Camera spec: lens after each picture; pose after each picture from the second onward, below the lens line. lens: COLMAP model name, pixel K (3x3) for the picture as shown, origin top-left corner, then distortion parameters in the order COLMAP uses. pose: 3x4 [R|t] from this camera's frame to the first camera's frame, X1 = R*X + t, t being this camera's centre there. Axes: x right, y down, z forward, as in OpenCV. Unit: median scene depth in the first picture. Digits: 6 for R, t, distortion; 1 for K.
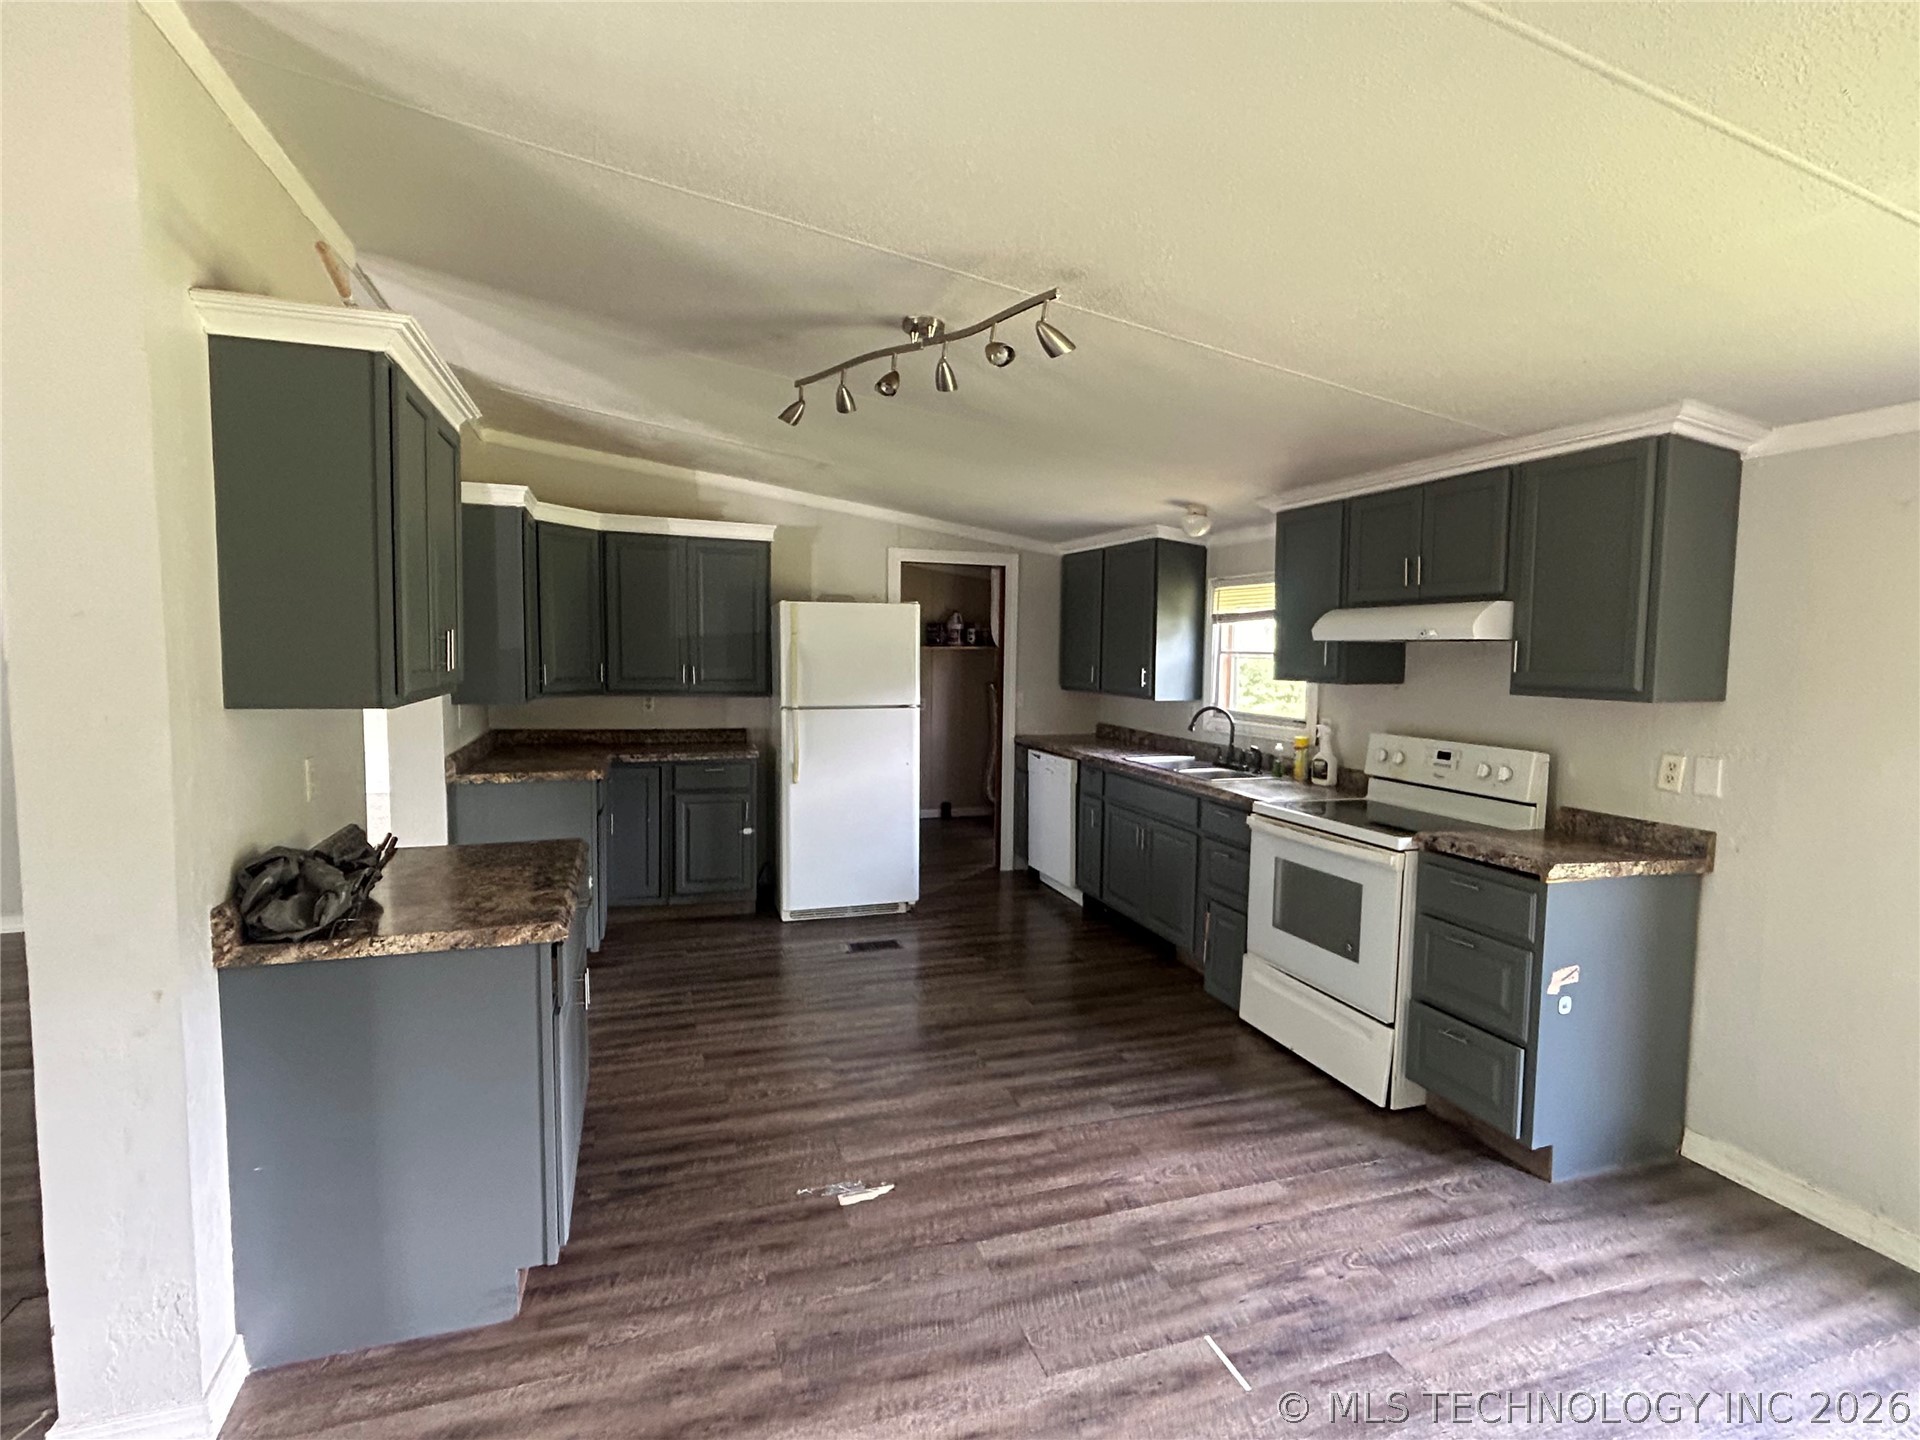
lens RADIAL K [[931.9, 0, 952.8], [0, 931.9, 712.3], [0, 0, 1]] dist [-0.001216, 0.002015]
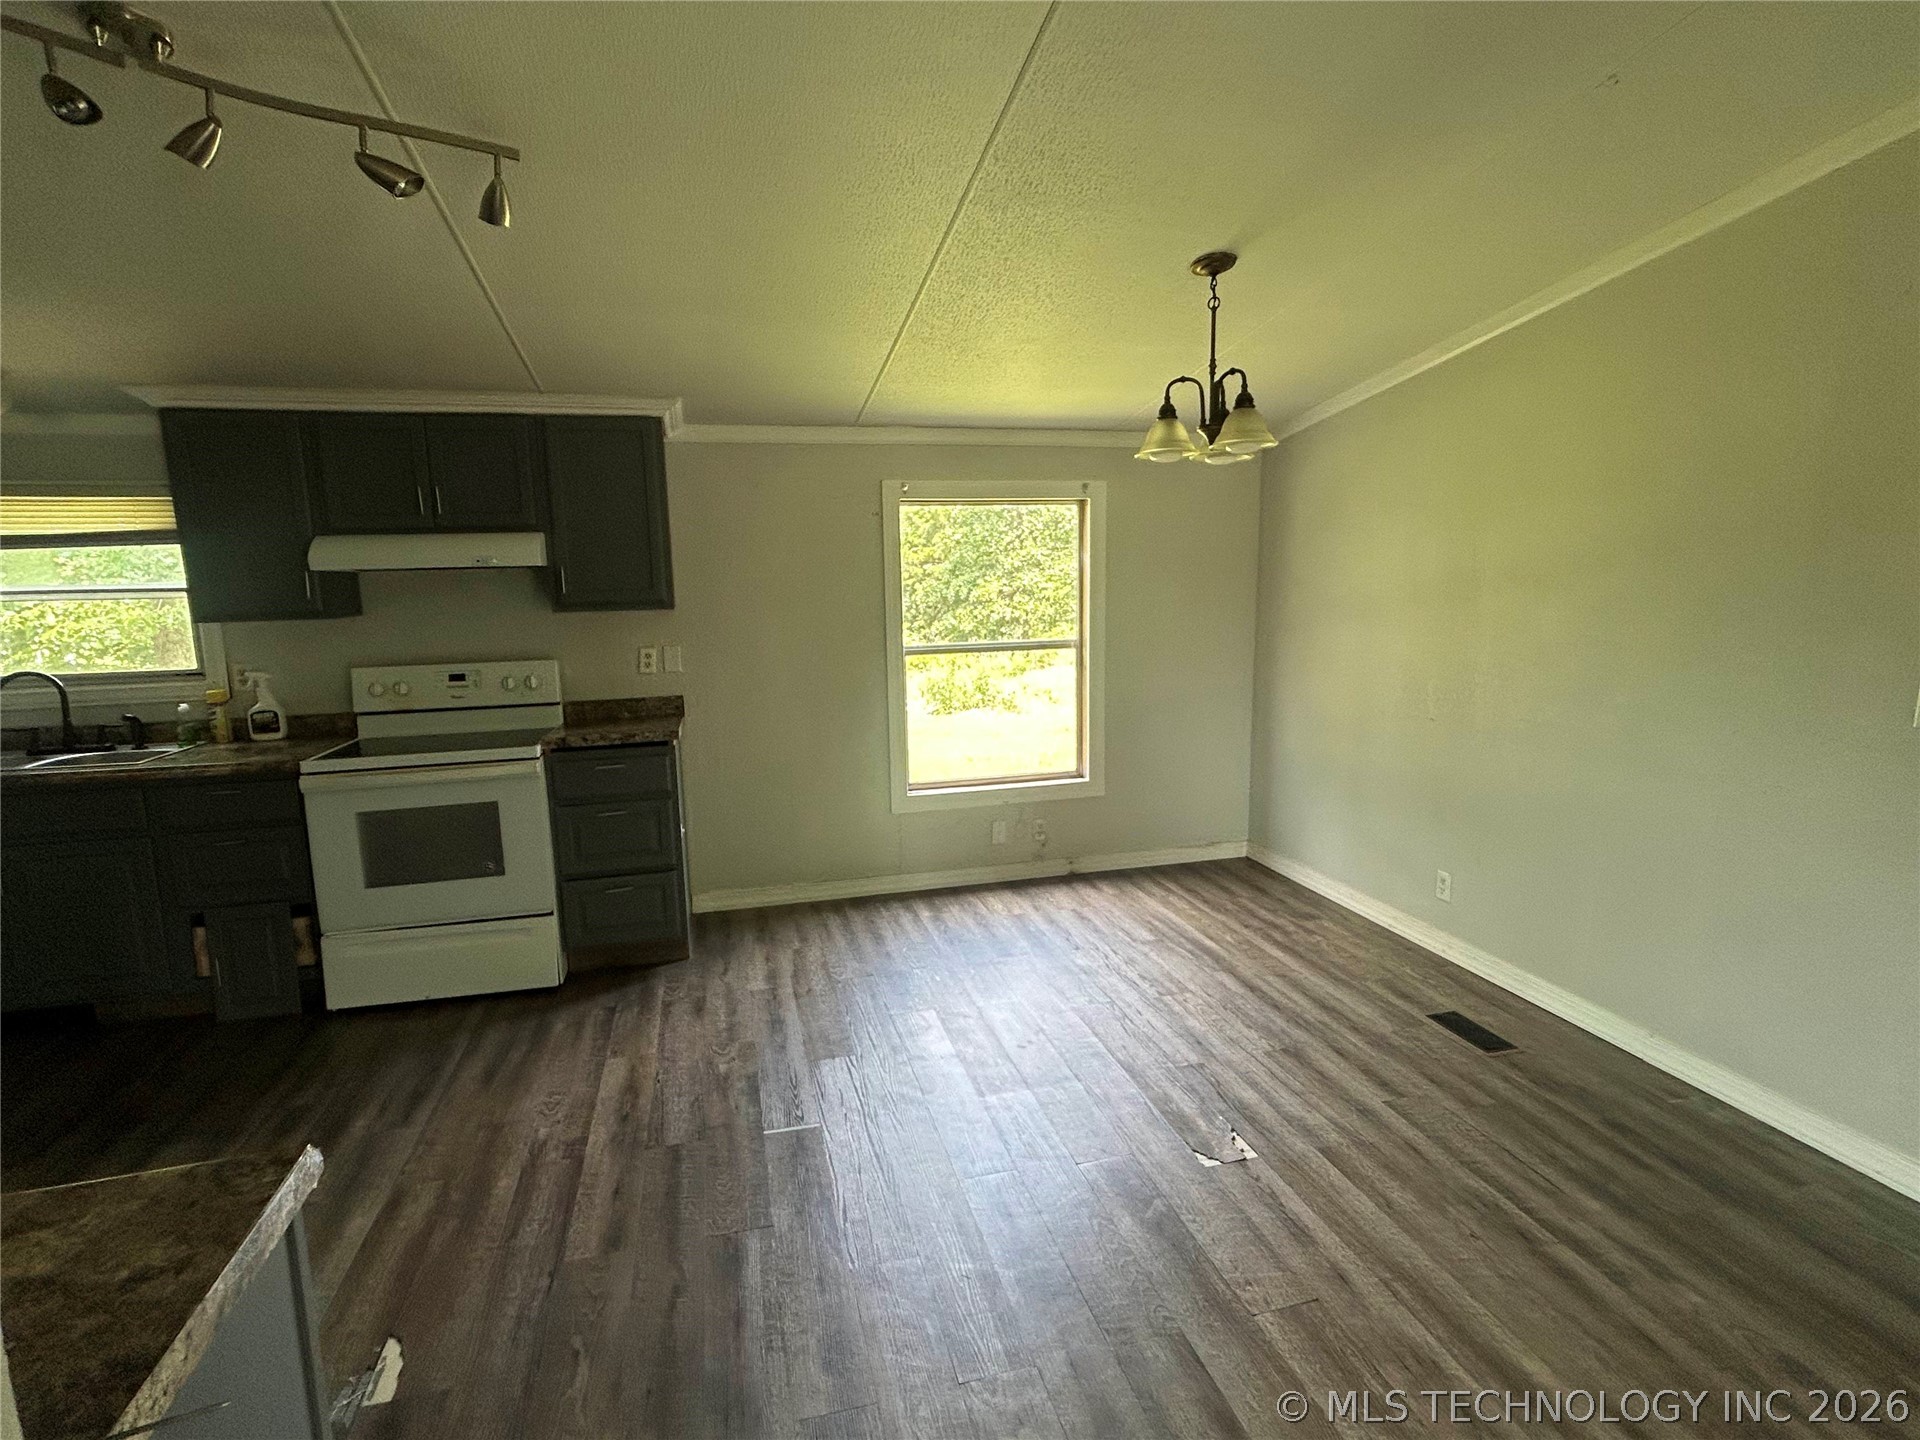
lens RADIAL K [[931.9, 0, 946.1], [0, 931.9, 713.9], [0, 0, 1]] dist [-0.001216, 0.002015]
pose [[0.075419, -0.158436, 0.984485, -0.593220], [0.093114, 0.984102, 0.151241, -0.026596], [-0.992795, 0.080263, 0.088973, 0.432108]]
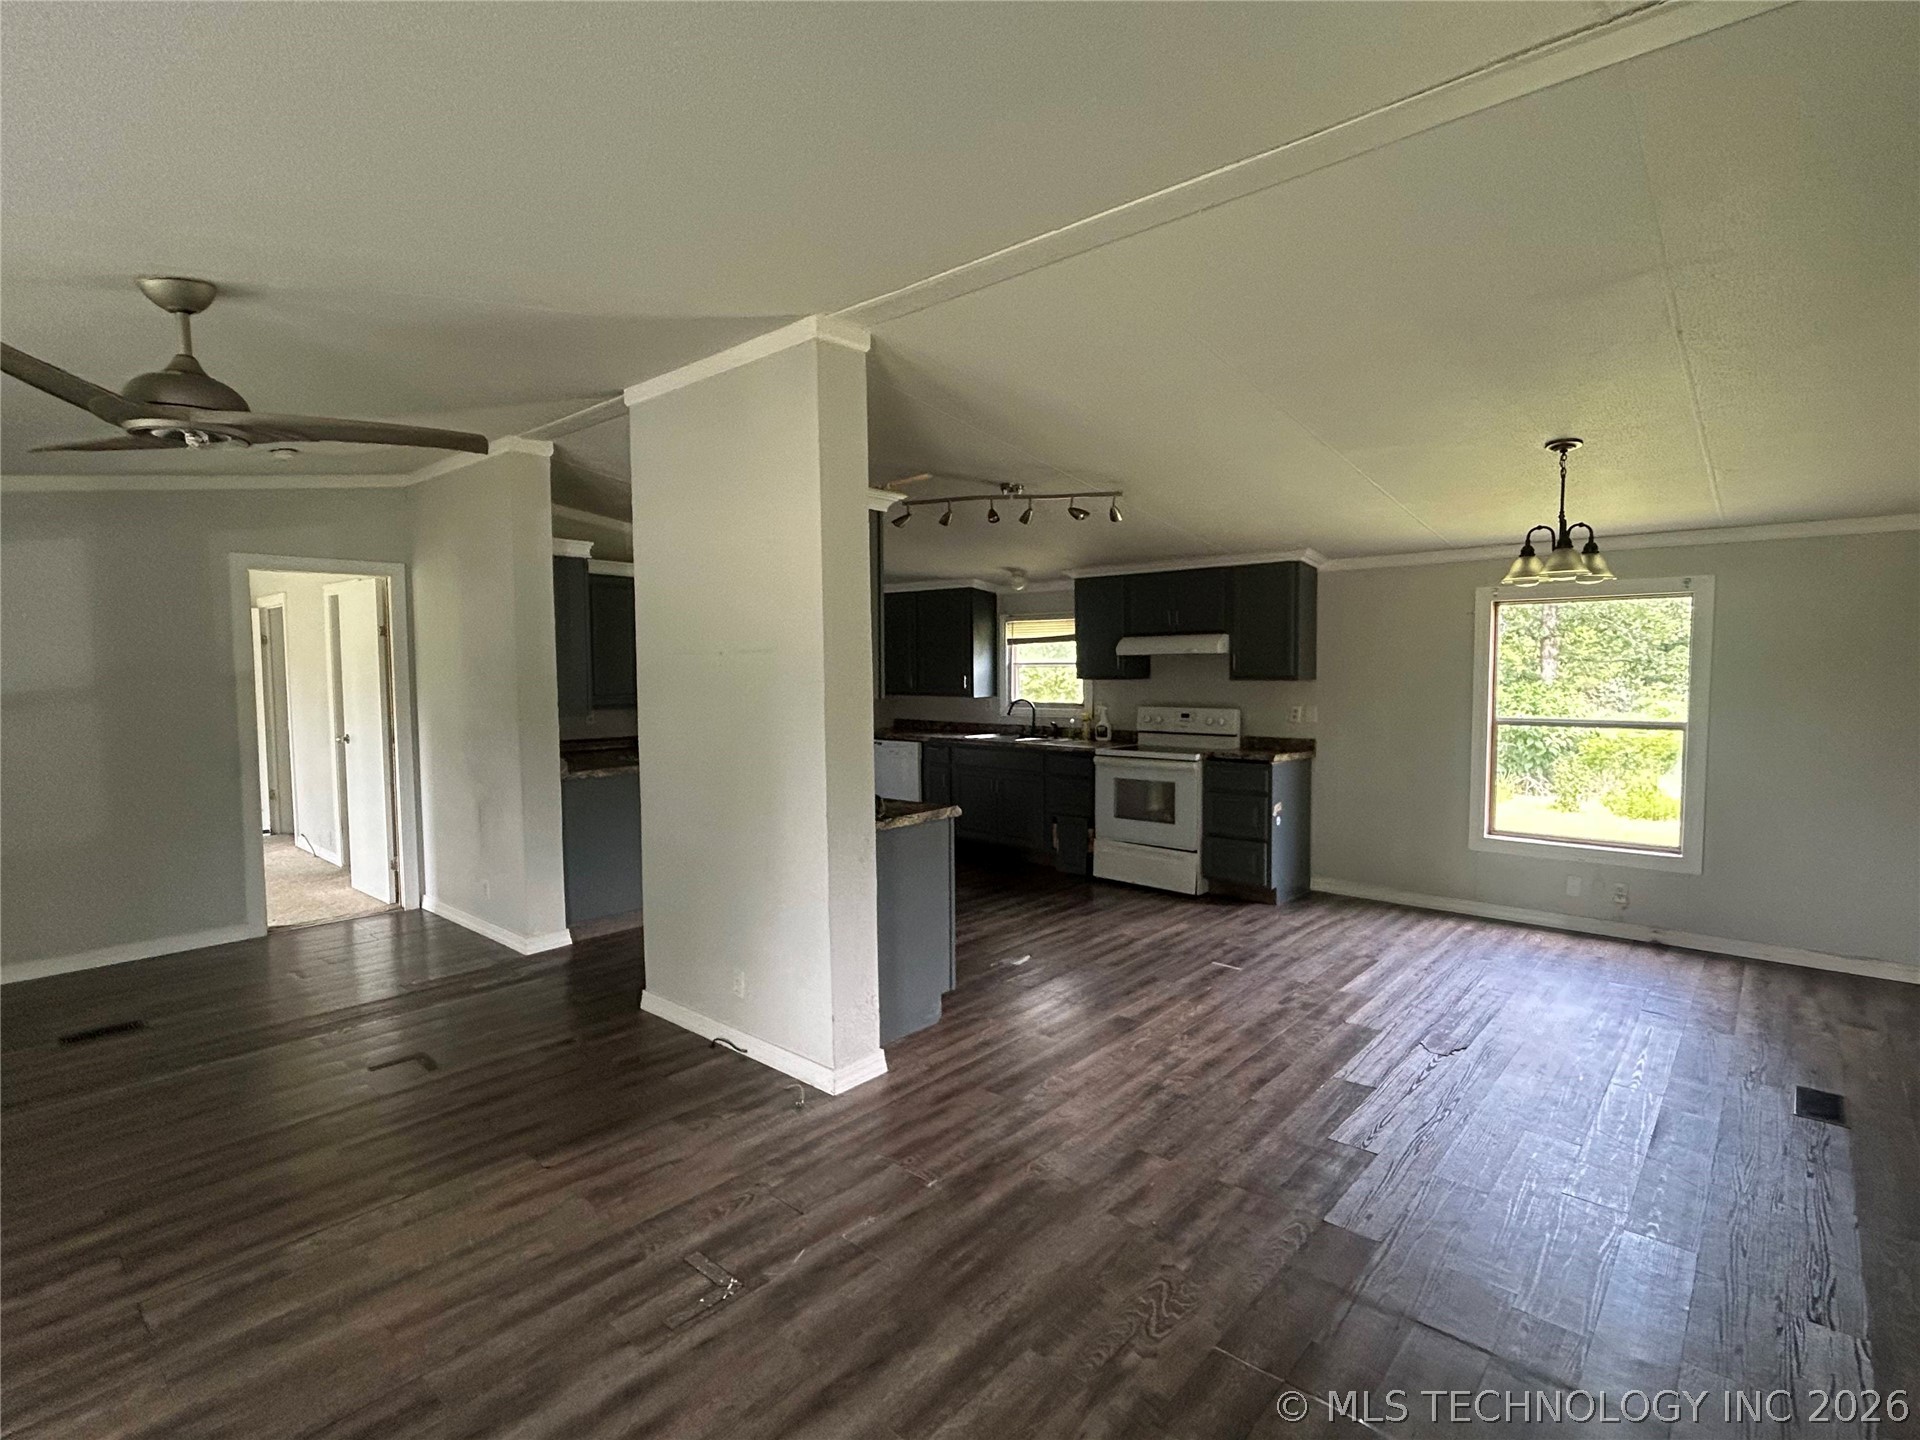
lens RADIAL K [[938.8, 0, 947.1], [0, 938.8, 714.8], [0, 0, 1]] dist [-0.001049, 0.003956]
pose [[0.870700, -0.046599, 0.489602, -0.983172], [0.053971, 0.998542, -0.000943, 0.025305], [-0.488844, 0.027245, 0.871945, -0.492239]]
